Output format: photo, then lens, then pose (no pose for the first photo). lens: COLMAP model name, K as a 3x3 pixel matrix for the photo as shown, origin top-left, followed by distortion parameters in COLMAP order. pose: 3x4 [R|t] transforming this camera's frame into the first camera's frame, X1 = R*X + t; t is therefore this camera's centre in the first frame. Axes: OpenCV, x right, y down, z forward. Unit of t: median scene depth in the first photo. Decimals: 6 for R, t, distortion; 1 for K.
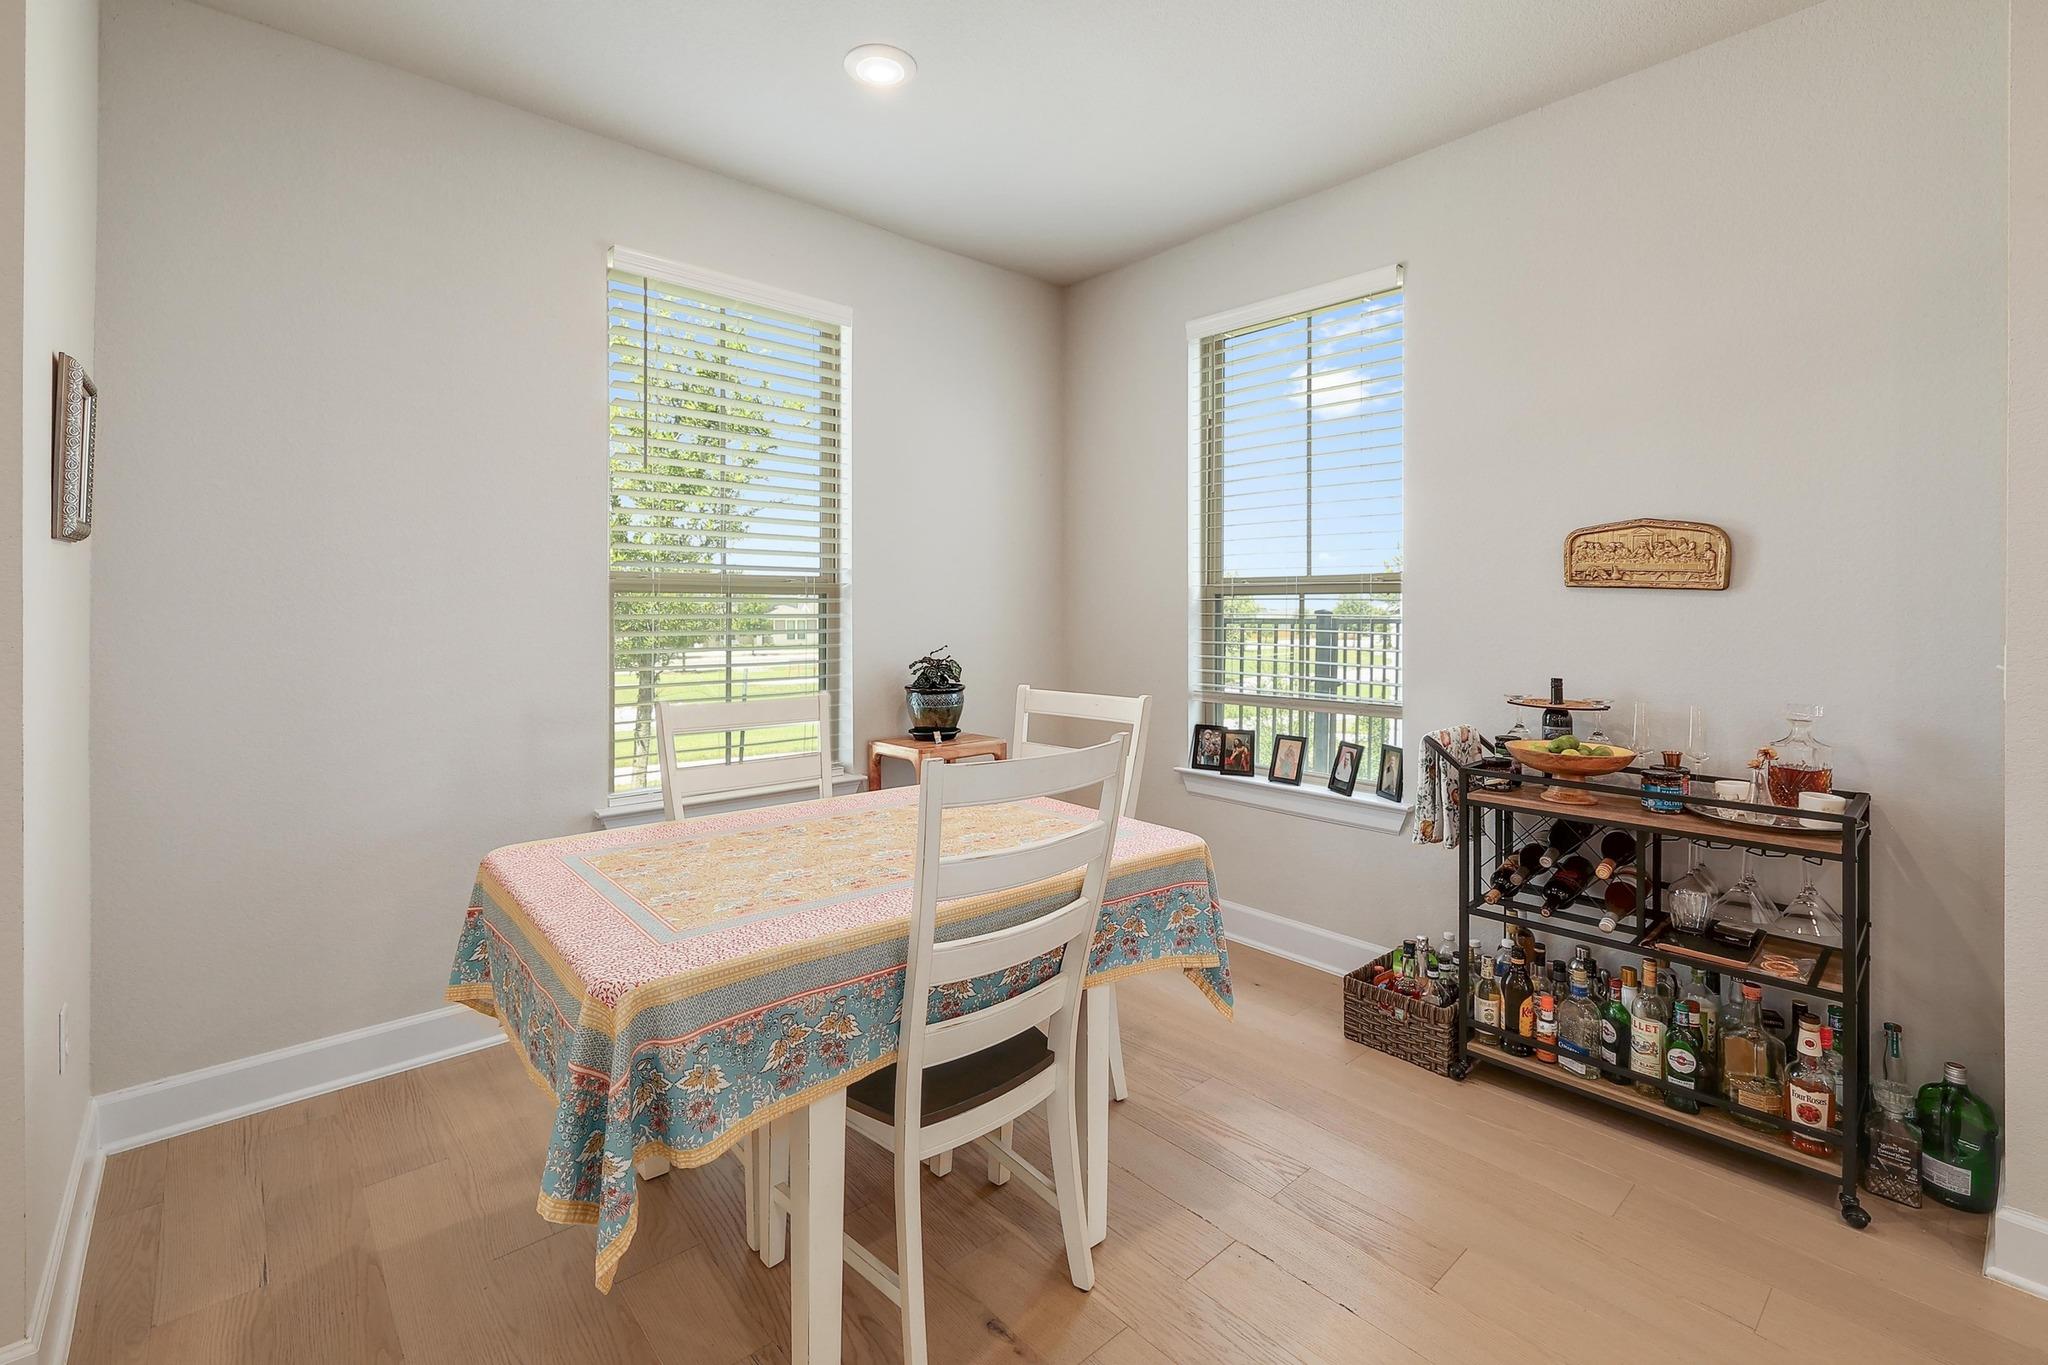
lens RADIAL K [[898.2, 0, 1037.9], [0, 898.2, 613.1], [0, 0, 1]] dist [0.003023, -0.000443]
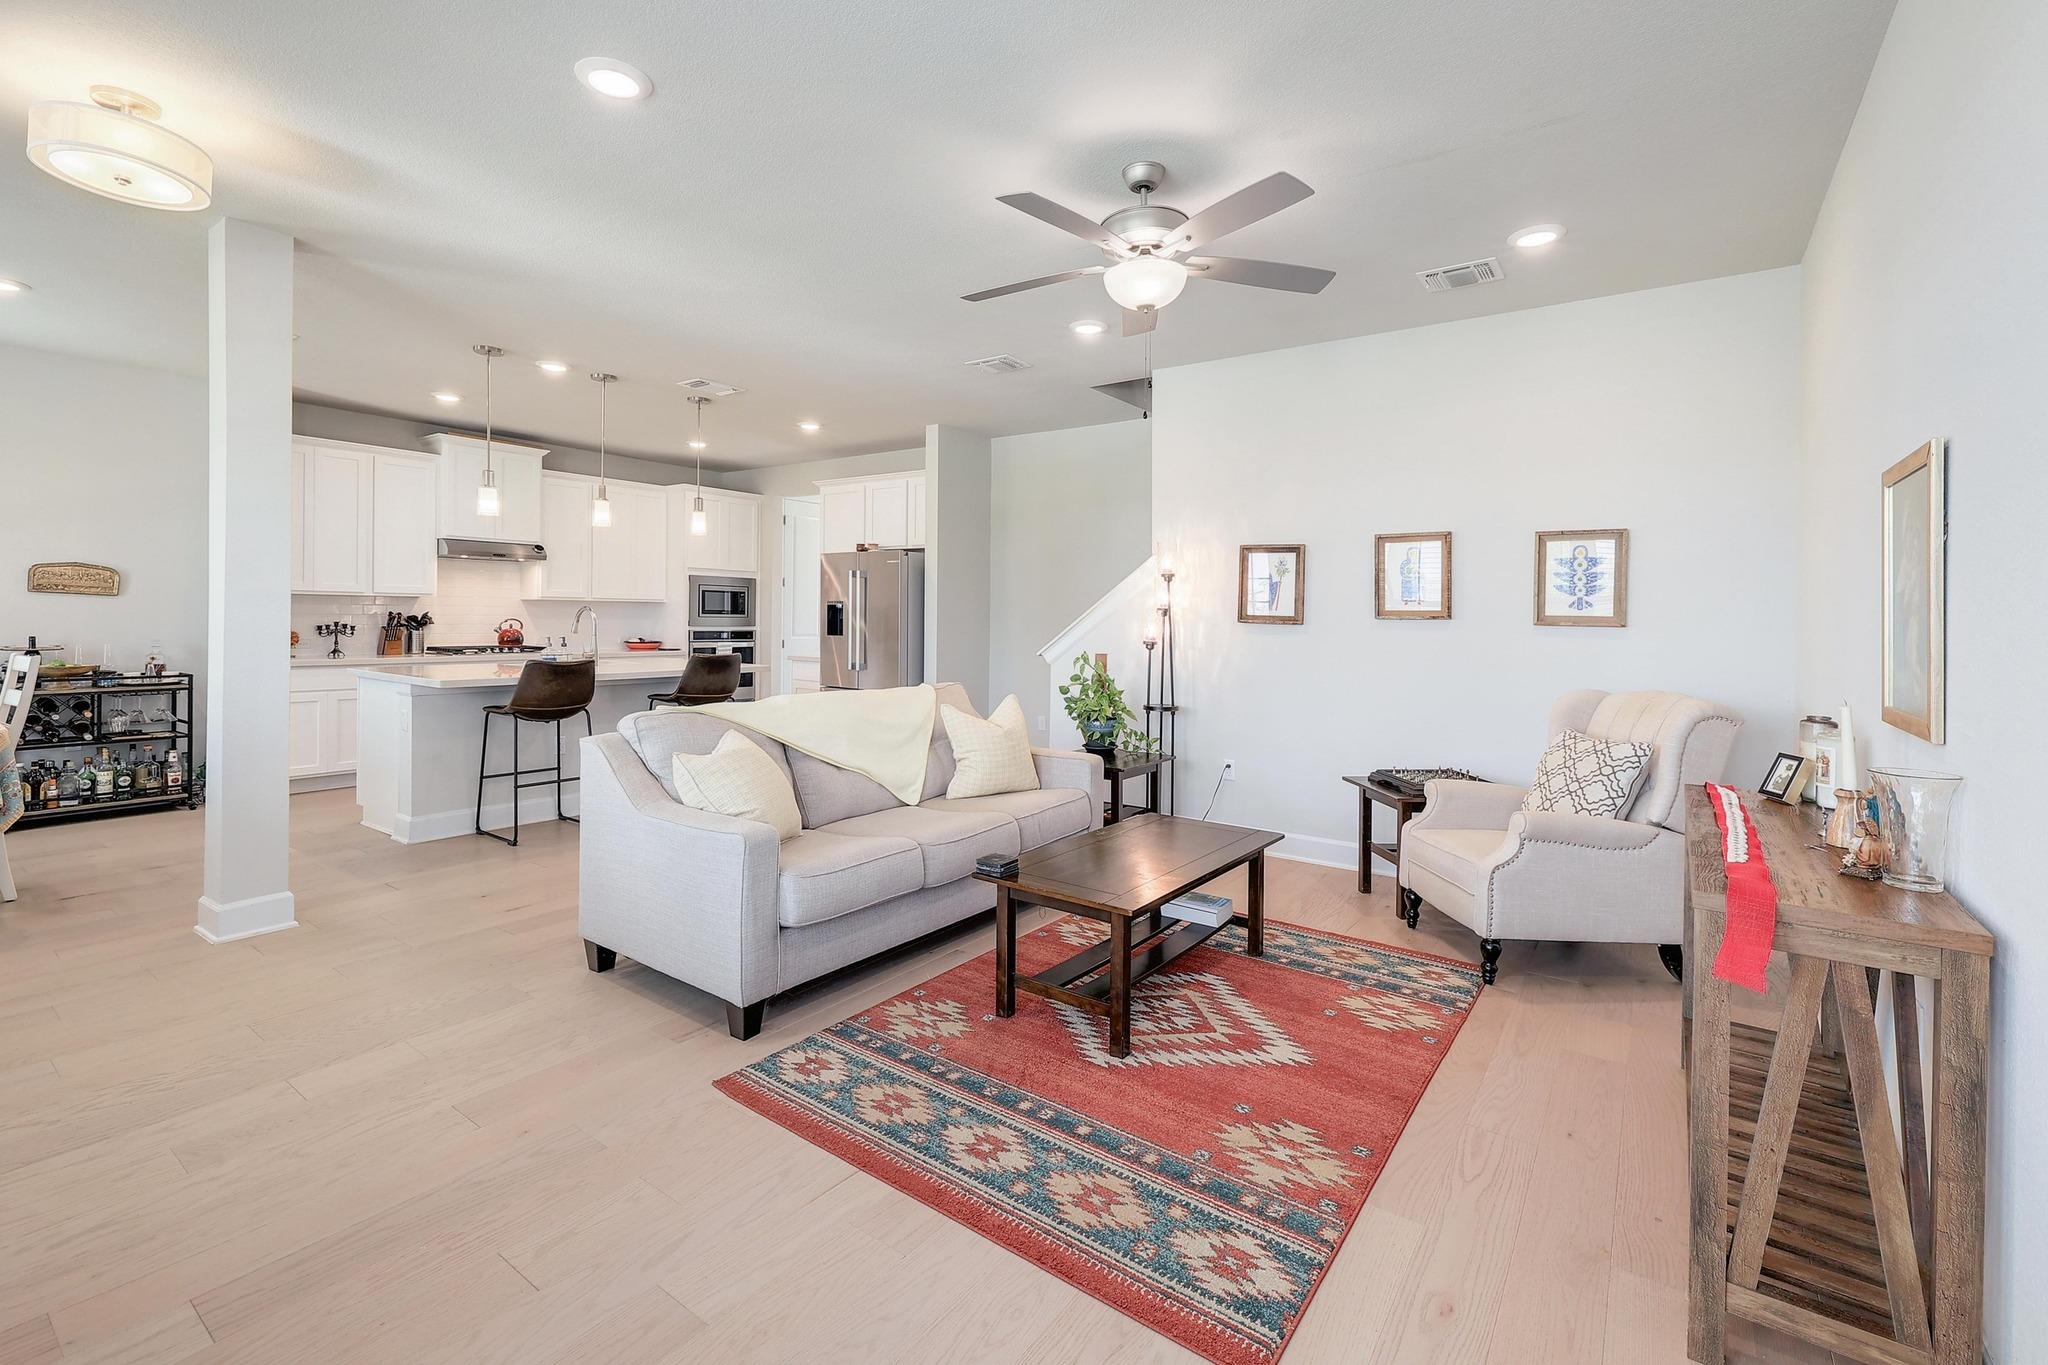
lens RADIAL K [[898.2, 0, 1003.7], [0, 898.2, 618.7], [0, 0, 1]] dist [0.003023, -0.000443]
pose [[-0.200945, -0.006645, 0.979580, -1.912706], [-0.008393, 0.999952, 0.005062, 0.003410], [-0.979567, -0.007205, -0.200991, -0.775607]]
